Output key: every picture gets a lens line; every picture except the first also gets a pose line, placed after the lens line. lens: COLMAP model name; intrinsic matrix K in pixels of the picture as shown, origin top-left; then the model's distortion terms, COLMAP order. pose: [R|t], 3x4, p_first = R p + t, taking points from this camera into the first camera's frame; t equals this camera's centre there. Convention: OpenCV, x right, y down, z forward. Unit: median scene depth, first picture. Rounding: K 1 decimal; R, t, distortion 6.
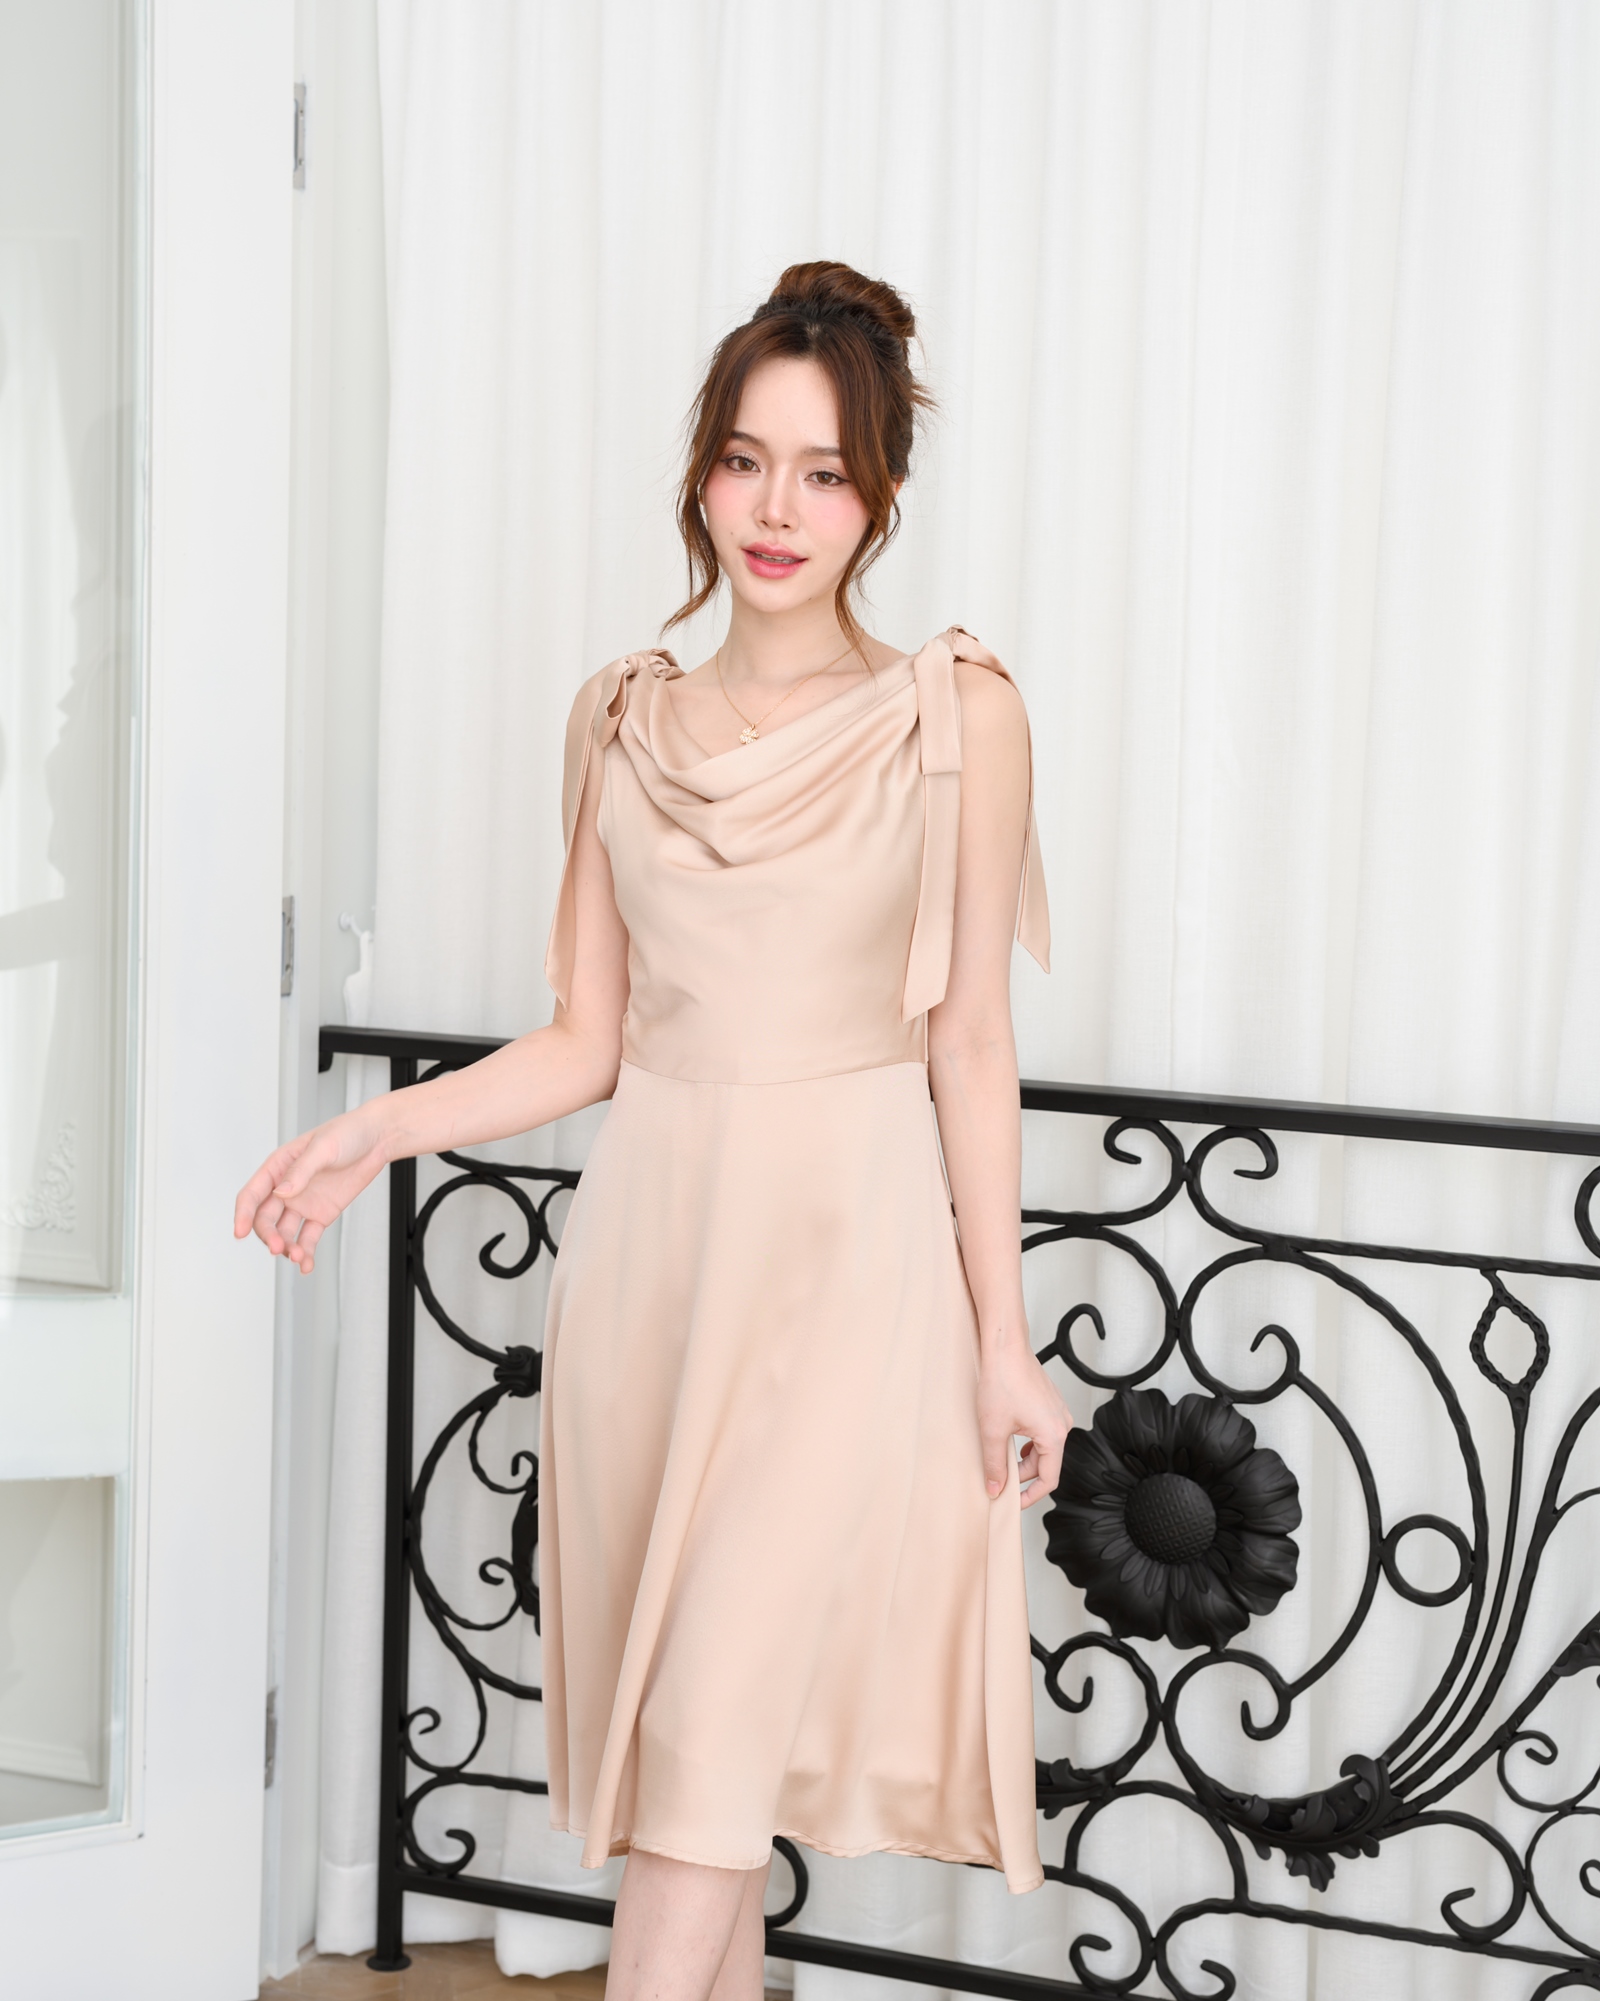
lens RADIAL K [[3385.8, 0, 855.3], [0, 3385.8, 1017.4], [0, 0, 1]] dist [0.086324, 0.000000]
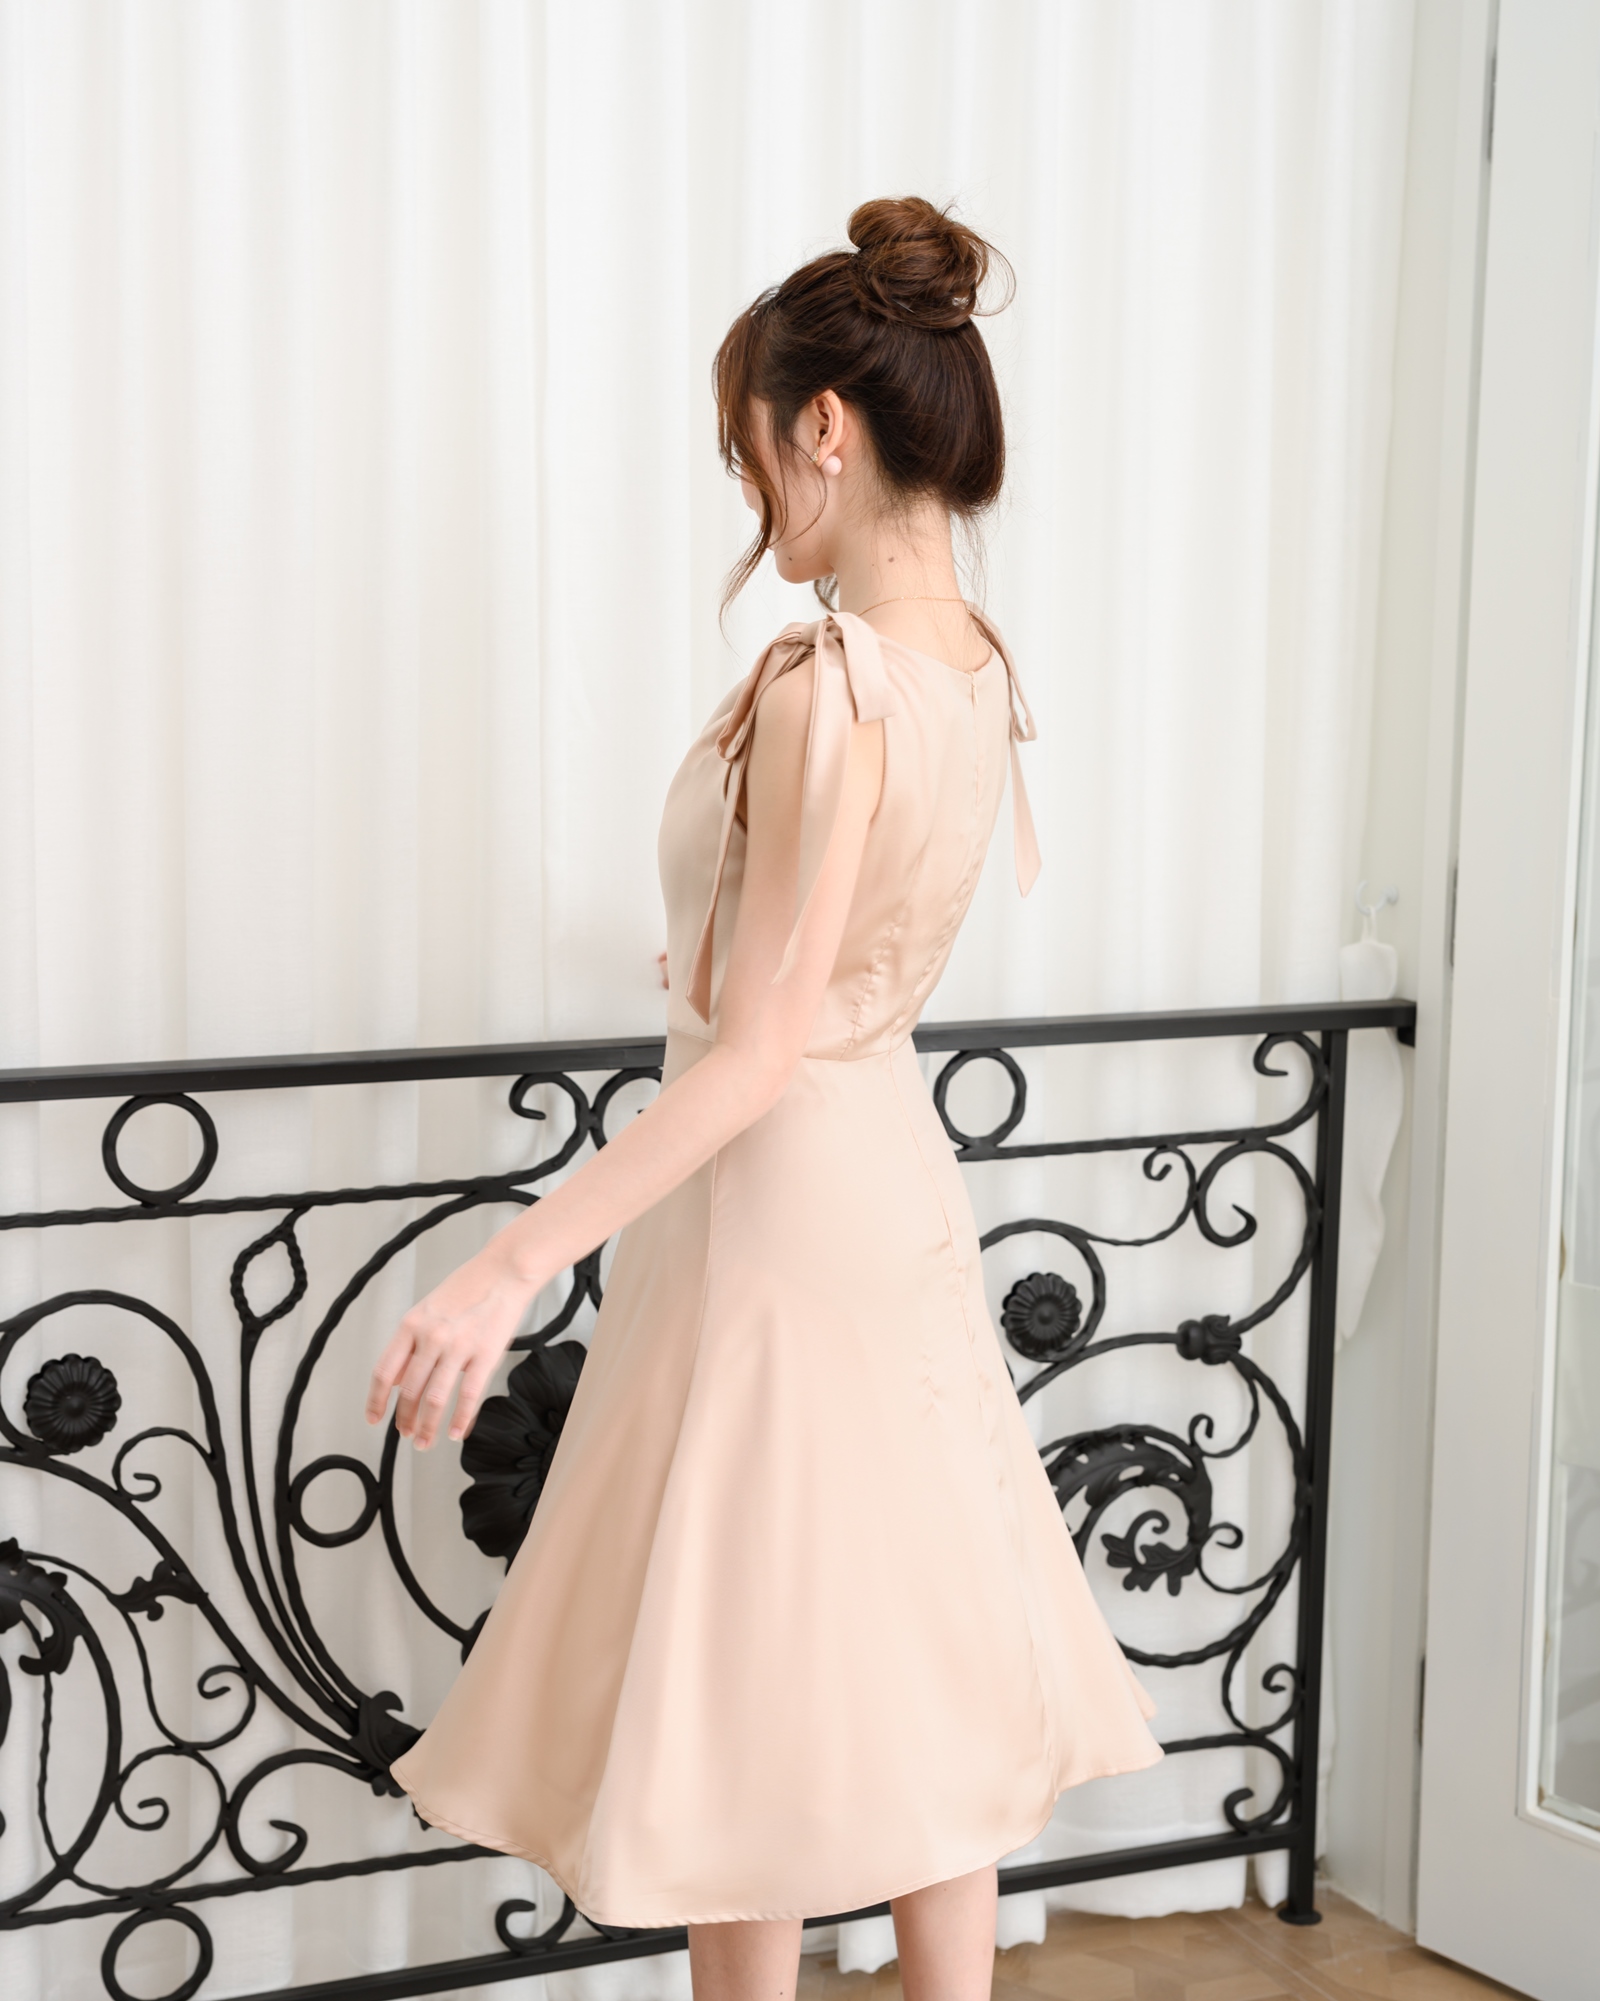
lens RADIAL K [[3385.8, 0, 824.9], [0, 3385.8, 1040.7], [0, 0, 1]] dist [0.086324, 0.000000]
pose [[0.715808, -0.125852, 0.686862, -0.532479], [0.086820, 0.992033, 0.091289, -0.062065], [-0.692878, -0.005712, 0.721032, 0.236812]]
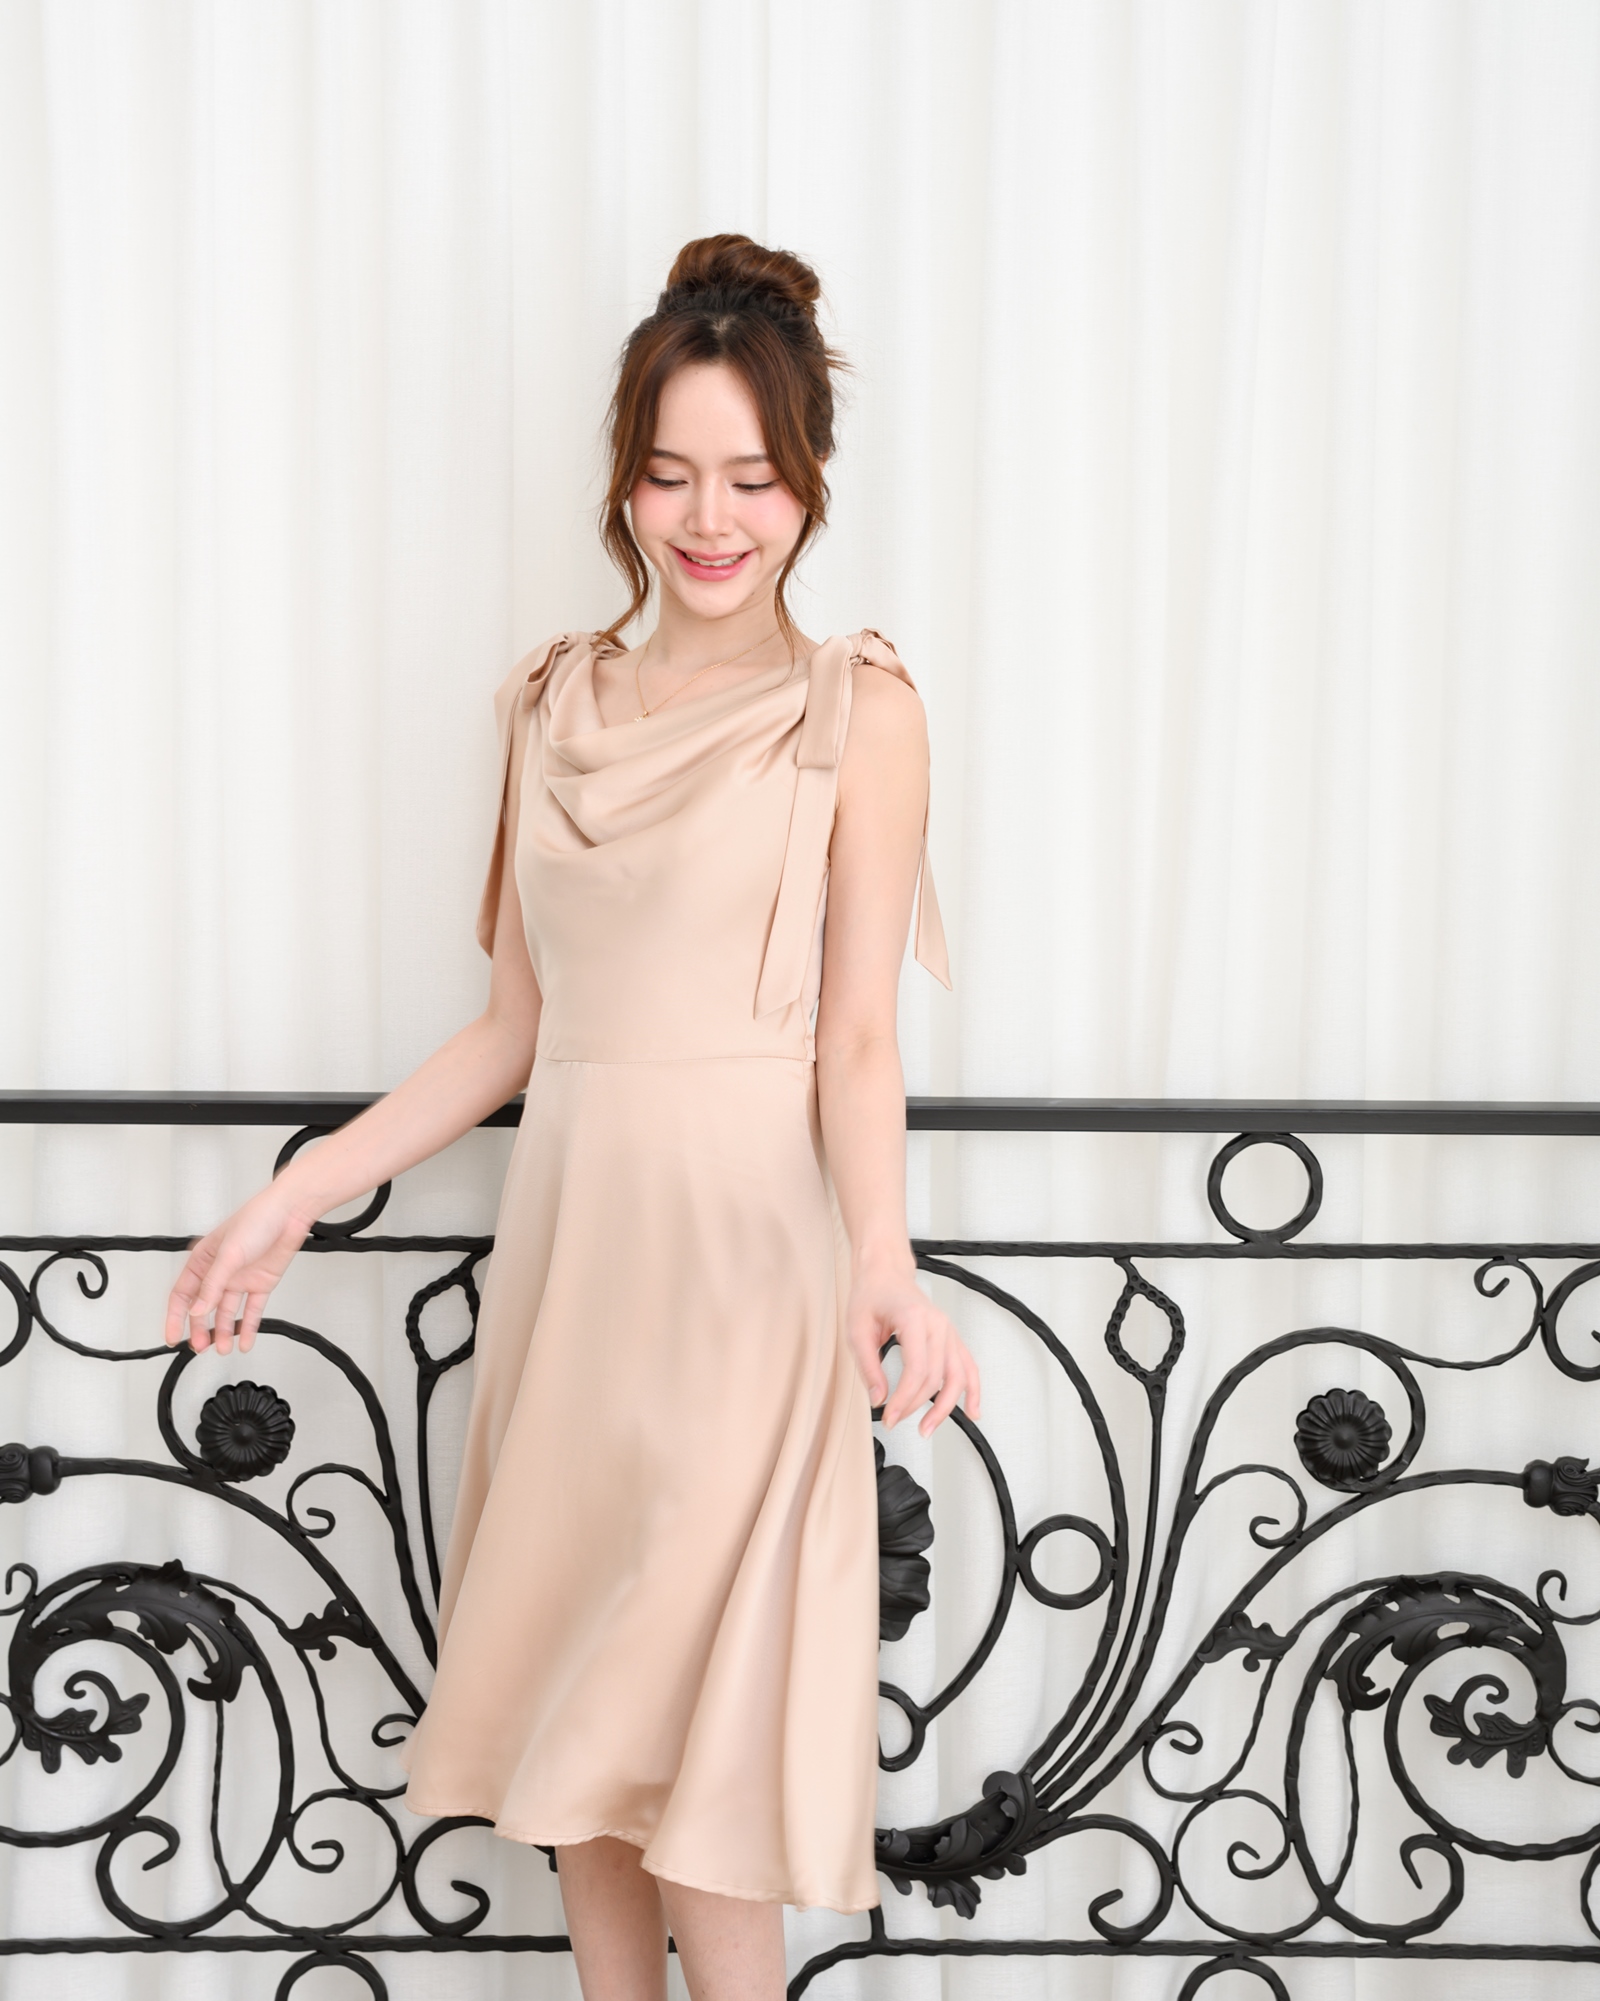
lens RADIAL K [[3385.8, 0, 843.2], [0, 3385.8, 1032.9], [0, 0, 1]] dist [0.086324, 0.000000]
pose [[0.929494, -0.072078, 0.361726, -0.224317], [0.059165, 0.997157, 0.046663, -0.037691], [-0.364061, -0.021971, 0.931116, 0.131248]]
